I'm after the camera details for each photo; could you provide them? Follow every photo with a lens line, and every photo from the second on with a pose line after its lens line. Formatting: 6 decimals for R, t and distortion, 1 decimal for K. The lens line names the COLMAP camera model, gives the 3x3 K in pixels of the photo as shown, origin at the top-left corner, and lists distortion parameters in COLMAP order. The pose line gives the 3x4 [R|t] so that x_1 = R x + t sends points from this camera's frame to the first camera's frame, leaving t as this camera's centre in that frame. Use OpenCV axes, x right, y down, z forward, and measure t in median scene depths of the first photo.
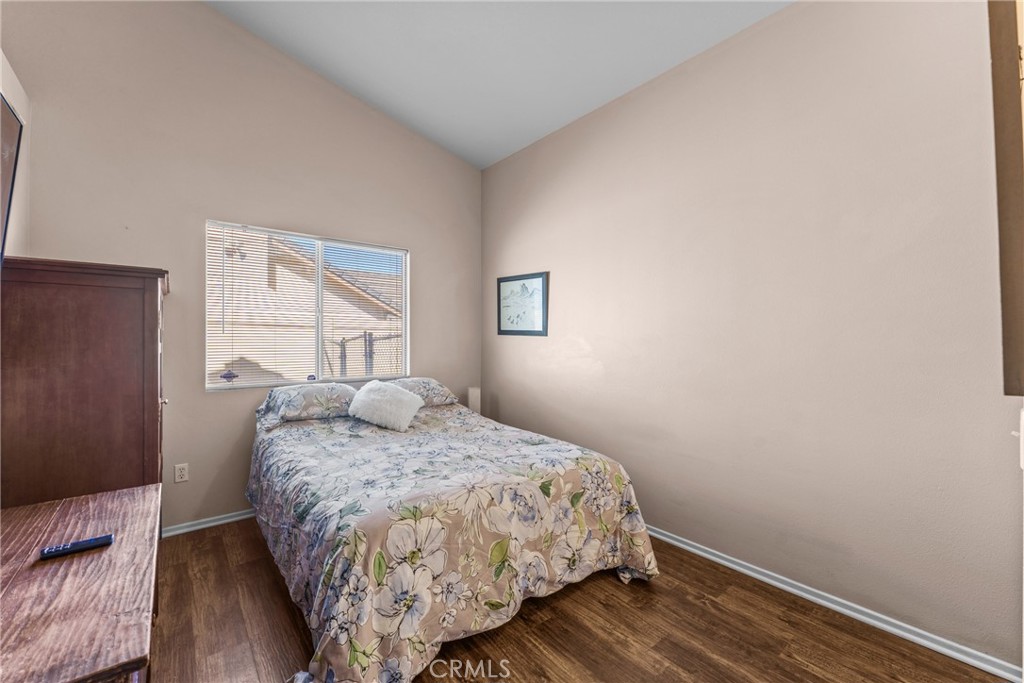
lens RADIAL K [[410.9, 0, 512.0], [0, 410.9, 341.5], [0, 0, 1]] dist [0.000040, -0.000222]
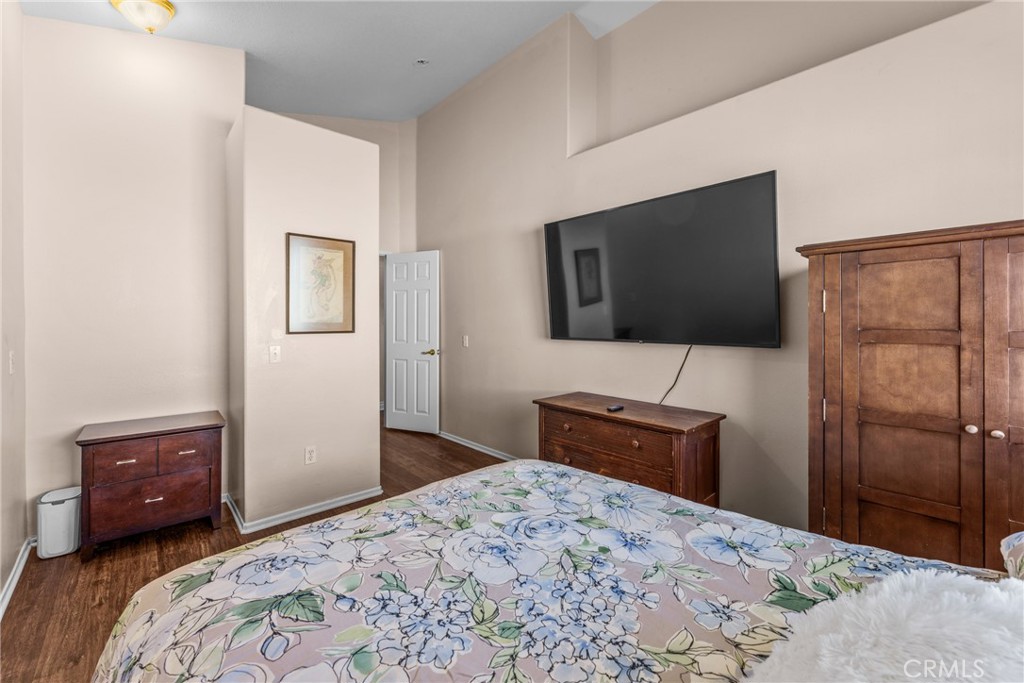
lens RADIAL K [[423.4, 0, 509.4], [0, 423.4, 317.9], [0, 0, 1]] dist [-0.001061, -0.000162]
pose [[-0.999090, 0.000759, -0.042652, -0.159643], [0.000980, 0.999986, -0.005150, -0.011649], [0.042647, -0.005187, -0.999077, 1.734014]]
